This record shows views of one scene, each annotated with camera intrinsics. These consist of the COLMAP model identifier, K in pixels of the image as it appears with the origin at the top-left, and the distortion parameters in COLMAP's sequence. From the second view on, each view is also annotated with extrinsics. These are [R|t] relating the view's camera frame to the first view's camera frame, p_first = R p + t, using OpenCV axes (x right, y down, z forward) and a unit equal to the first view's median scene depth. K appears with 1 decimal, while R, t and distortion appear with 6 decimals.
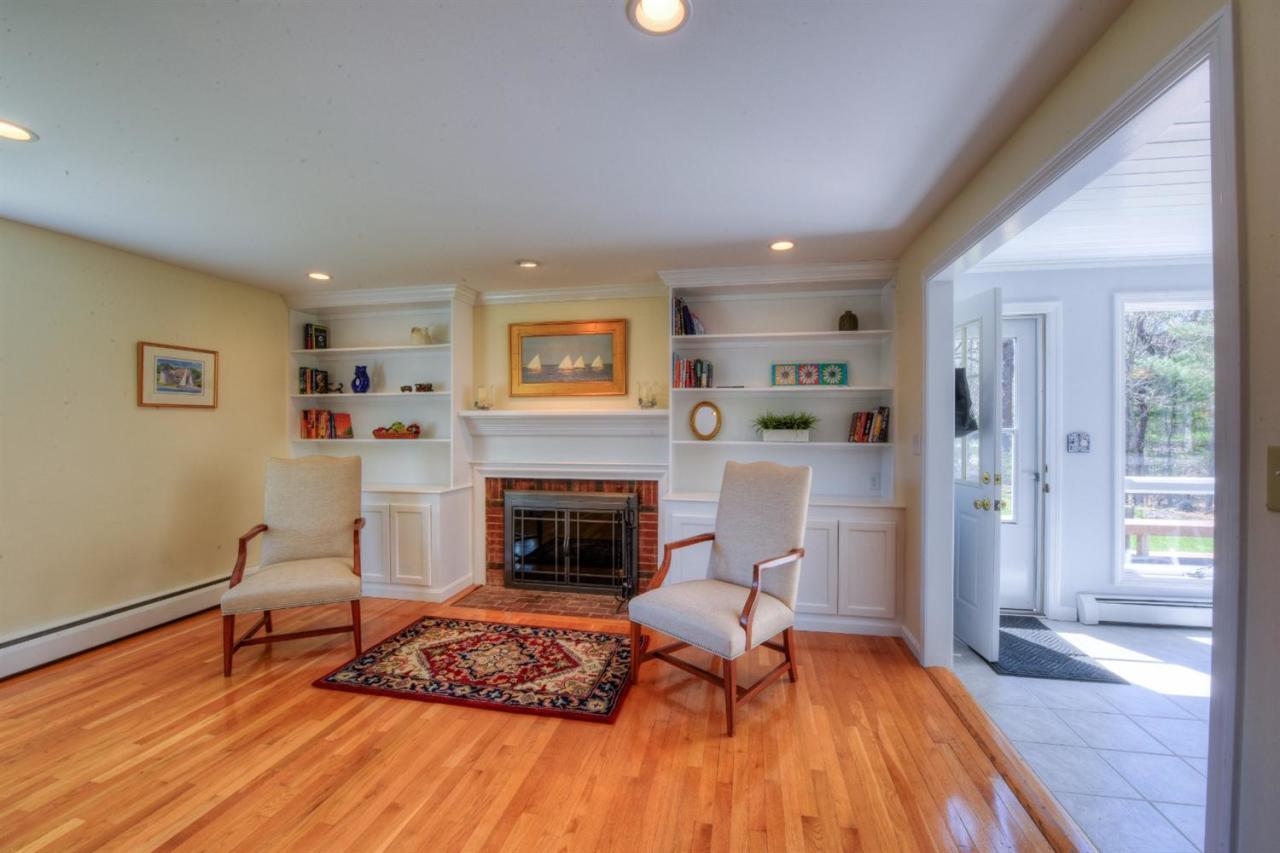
lens RADIAL K [[511.9, 0, 641.9], [0, 511.9, 427.9], [0, 0, 1]] dist [-0.020708, -0.000747]
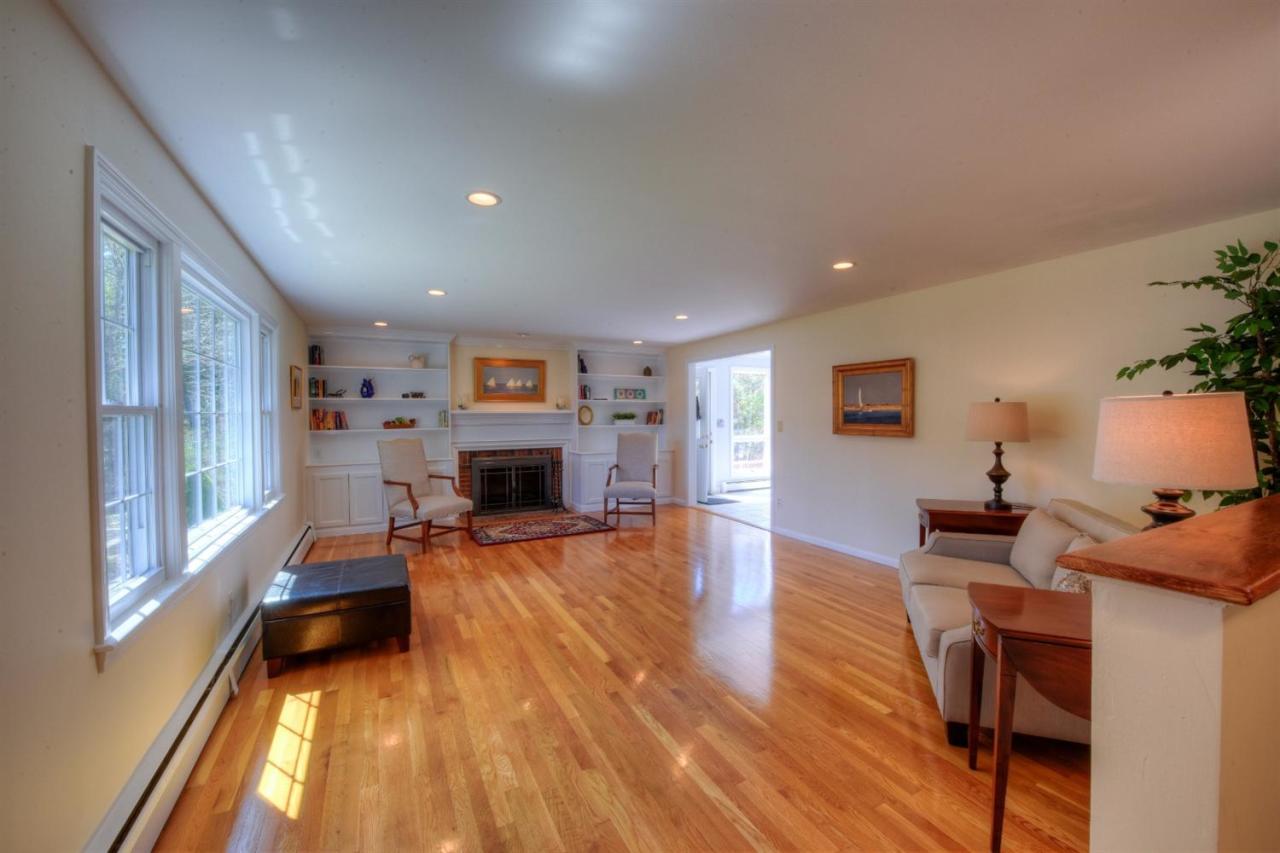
lens RADIAL K [[511.9, 0, 645.7], [0, 511.9, 425.3], [0, 0, 1]] dist [-0.020708, -0.000747]
pose [[0.775723, -0.017851, 0.630822, -0.914966], [0.008812, 0.999809, 0.017456, -0.009060], [-0.631012, -0.007982, 0.775732, -0.666664]]
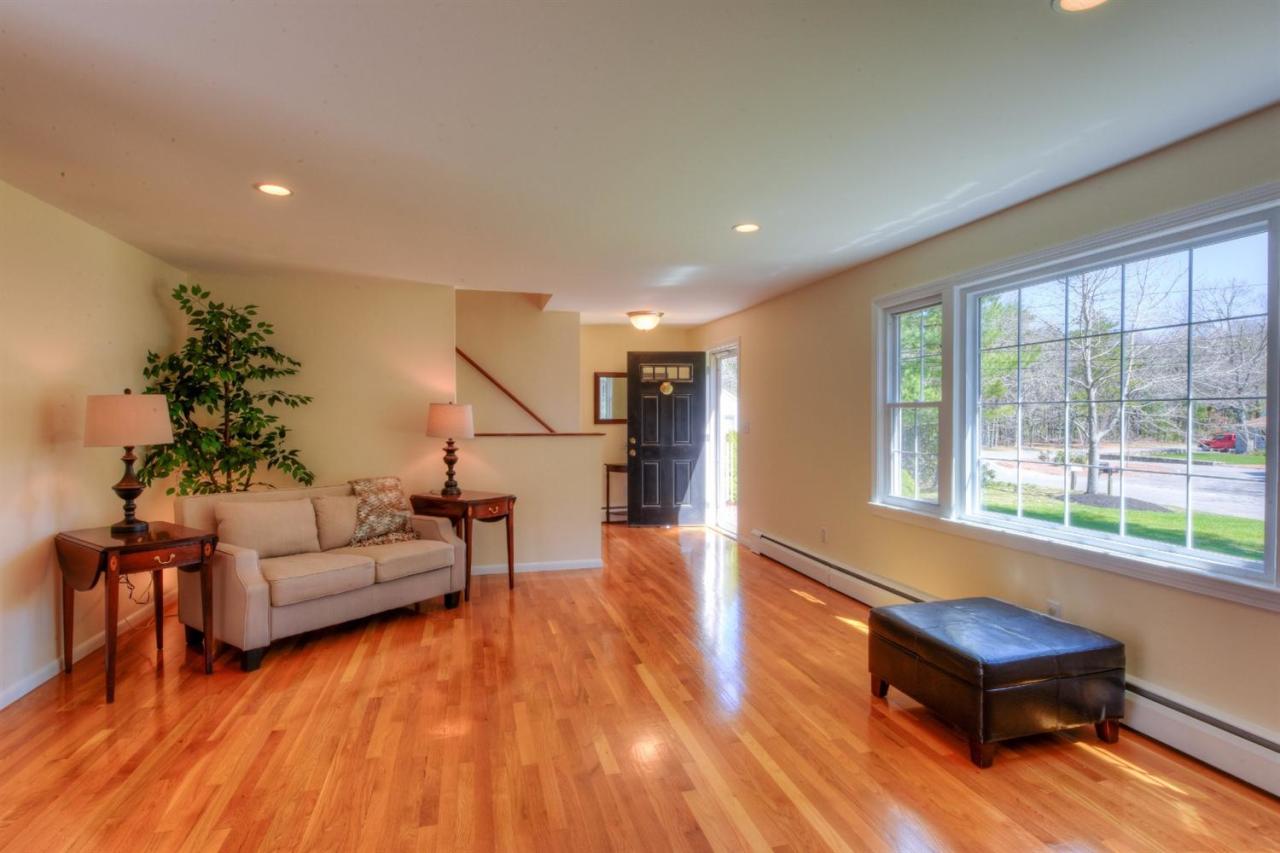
lens RADIAL K [[653.6, 0, 641.5], [0, 653.6, 426.1], [0, 0, 1]] dist [0.000295, 0.000044]
pose [[-0.894929, 0.002469, -0.446201, -0.191893], [-0.005134, 0.999862, 0.015829, -0.003264], [0.446179, 0.016457, -0.894793, 0.581686]]
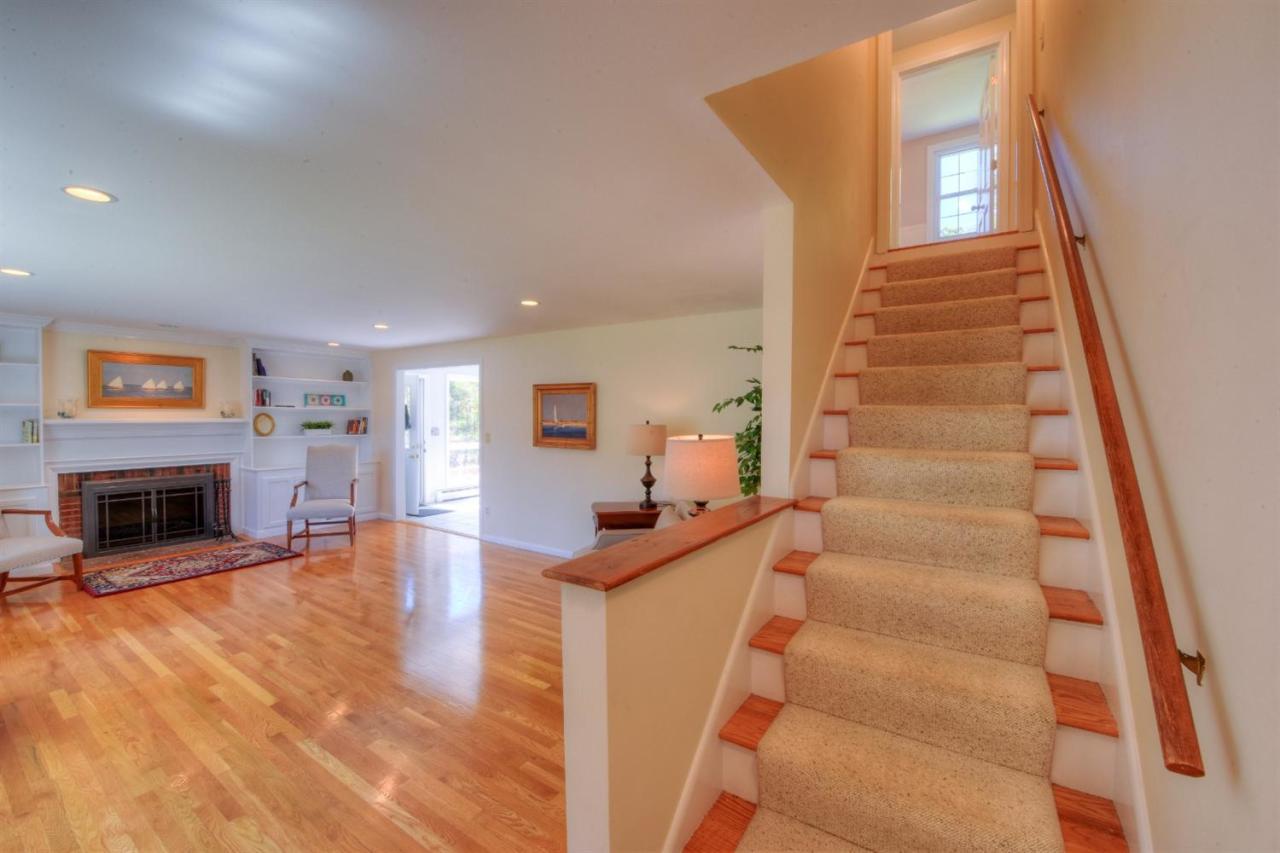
lens RADIAL K [[511.9, 0, 647.9], [0, 511.9, 425.8], [0, 0, 1]] dist [-0.020708, -0.000747]
pose [[0.364622, -0.019021, 0.930961, -0.939777], [-0.000521, 0.999787, 0.020631, -0.044372], [-0.931156, -0.008008, 0.364534, -0.772439]]
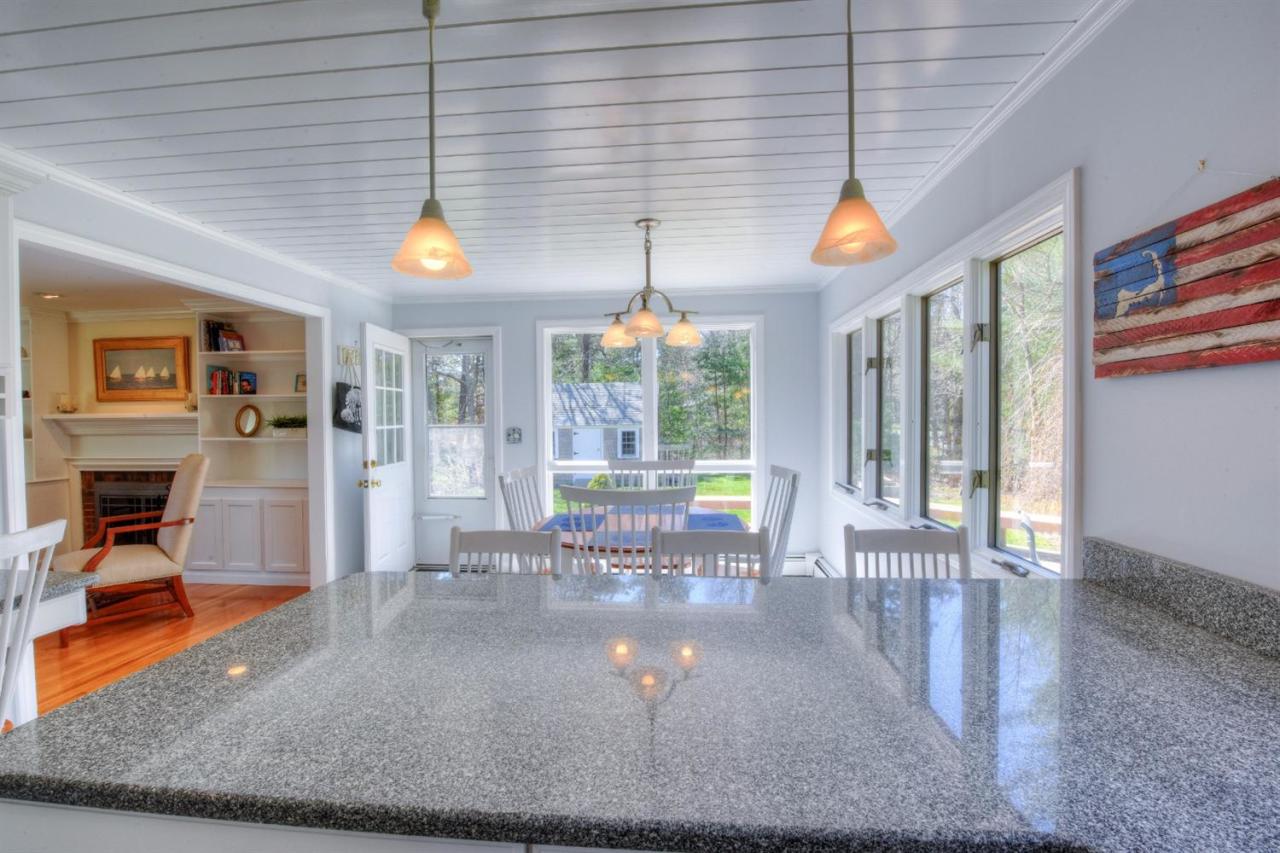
lens RADIAL K [[511.9, 0, 657.9], [0, 511.9, 420.8], [0, 0, 1]] dist [-0.020708, -0.000747]
pose [[0.992781, -0.011507, 0.119388, 0.915558], [0.010821, 0.999921, 0.006390, -0.011087], [-0.119452, -0.005052, 0.992827, -0.296203]]
